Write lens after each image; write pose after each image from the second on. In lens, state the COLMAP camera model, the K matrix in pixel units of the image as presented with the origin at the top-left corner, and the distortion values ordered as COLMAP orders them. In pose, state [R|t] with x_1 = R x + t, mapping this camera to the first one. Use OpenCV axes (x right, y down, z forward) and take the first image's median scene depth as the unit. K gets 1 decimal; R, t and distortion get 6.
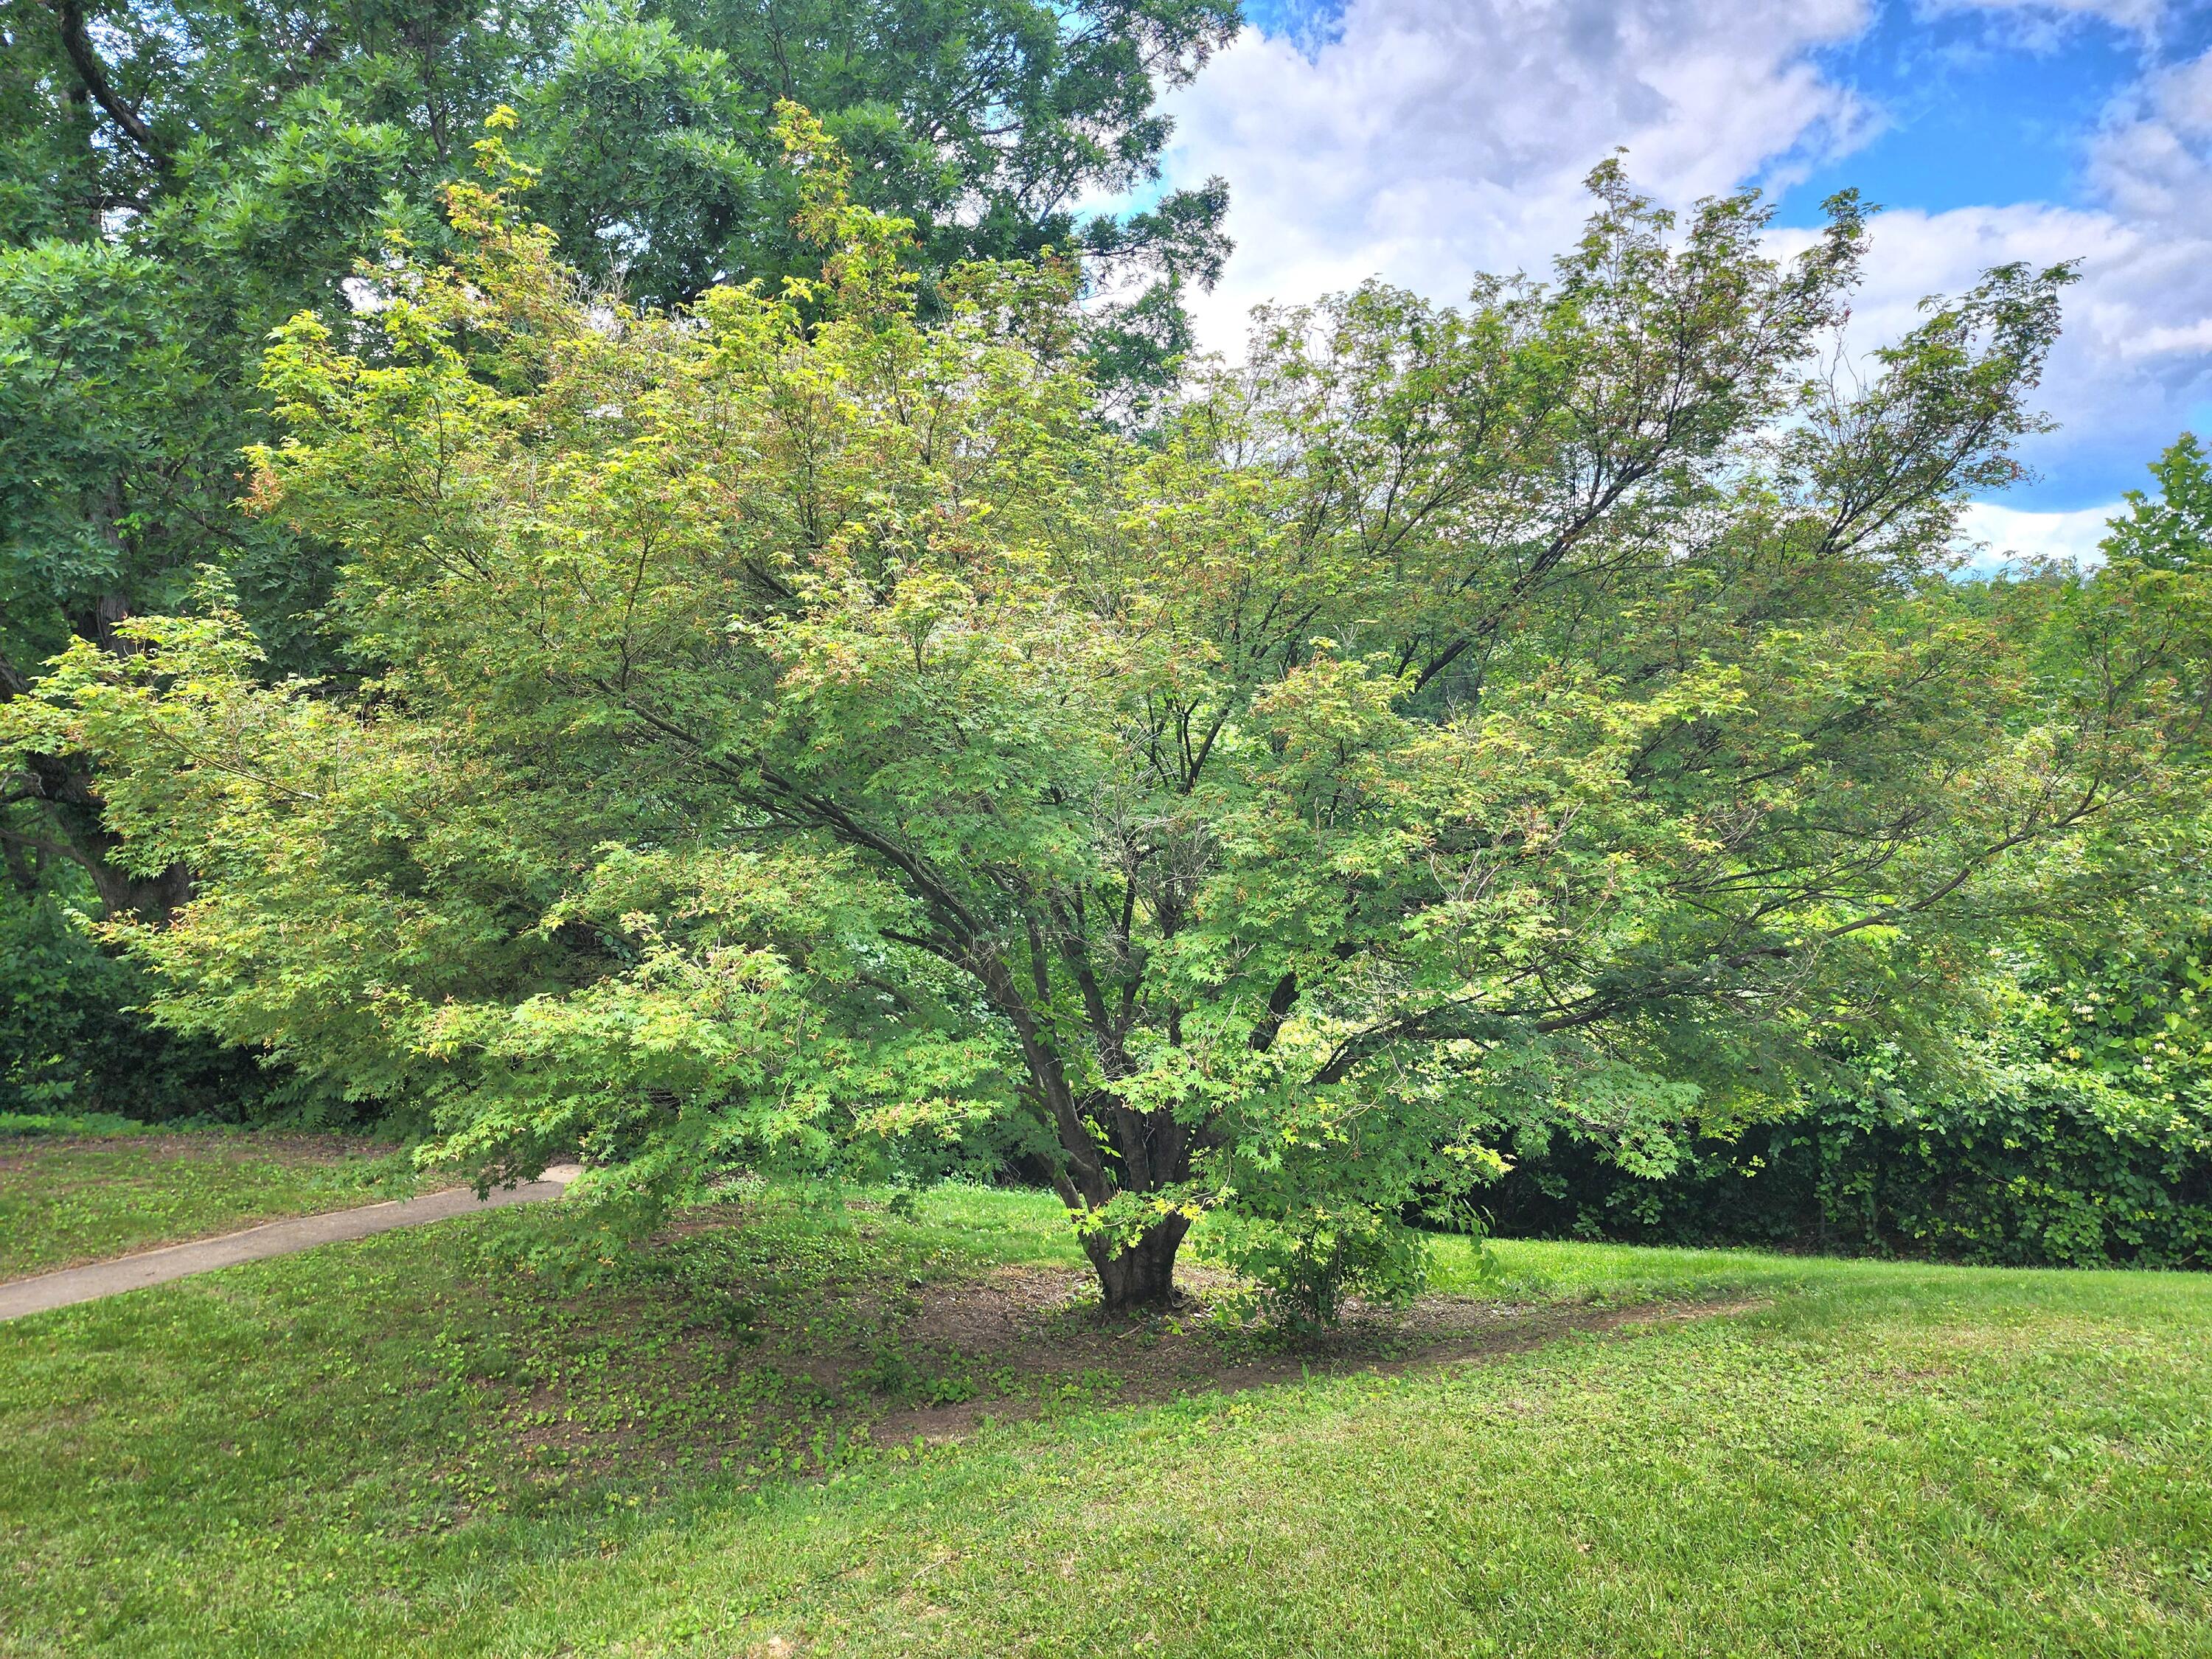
lens RADIAL K [[1442.7, 0, 1106.0], [0, 1442.7, 829.5], [0, 0, 1]] dist [-0.000848, -0.000749]
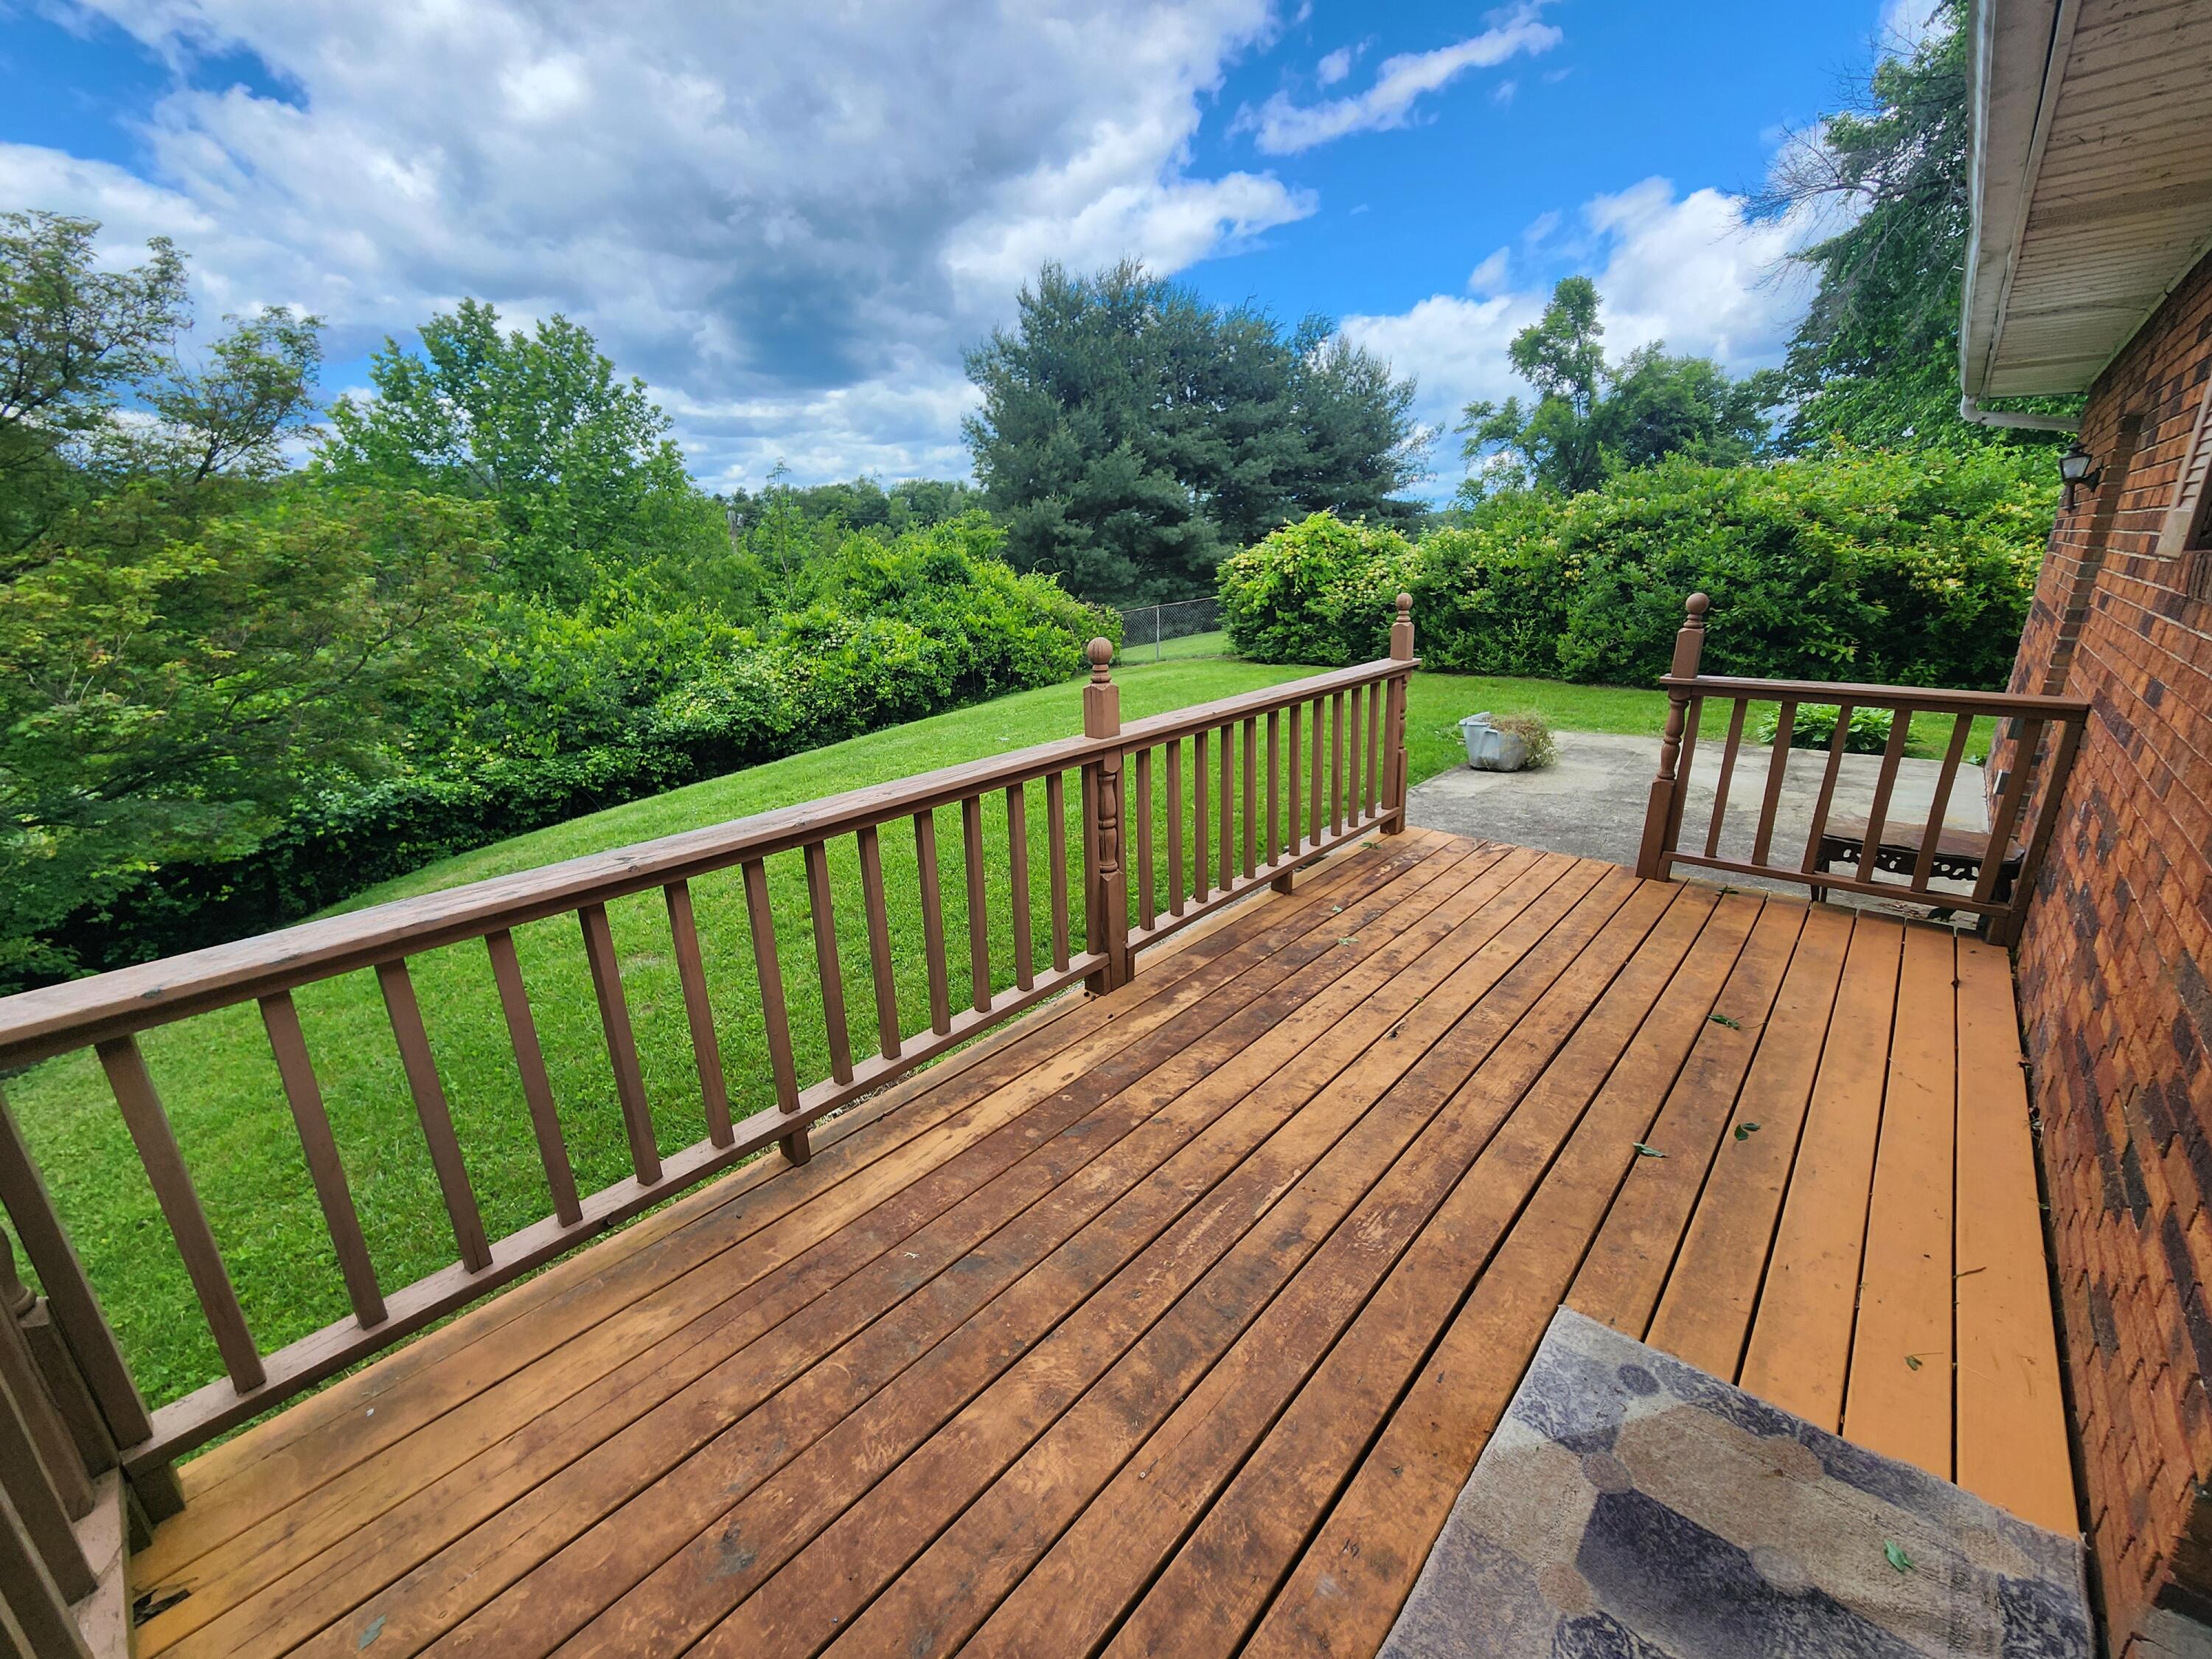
lens RADIAL K [[919.0, 0, 1106.0], [0, 919.0, 829.5], [0, 0, 1]] dist [0.000854, 0.000151]
pose [[0.249026, -0.281113, 0.926802, -0.205436], [0.106034, 0.959110, 0.262421, 0.018117], [-0.962675, 0.032923, 0.268650, -0.150552]]
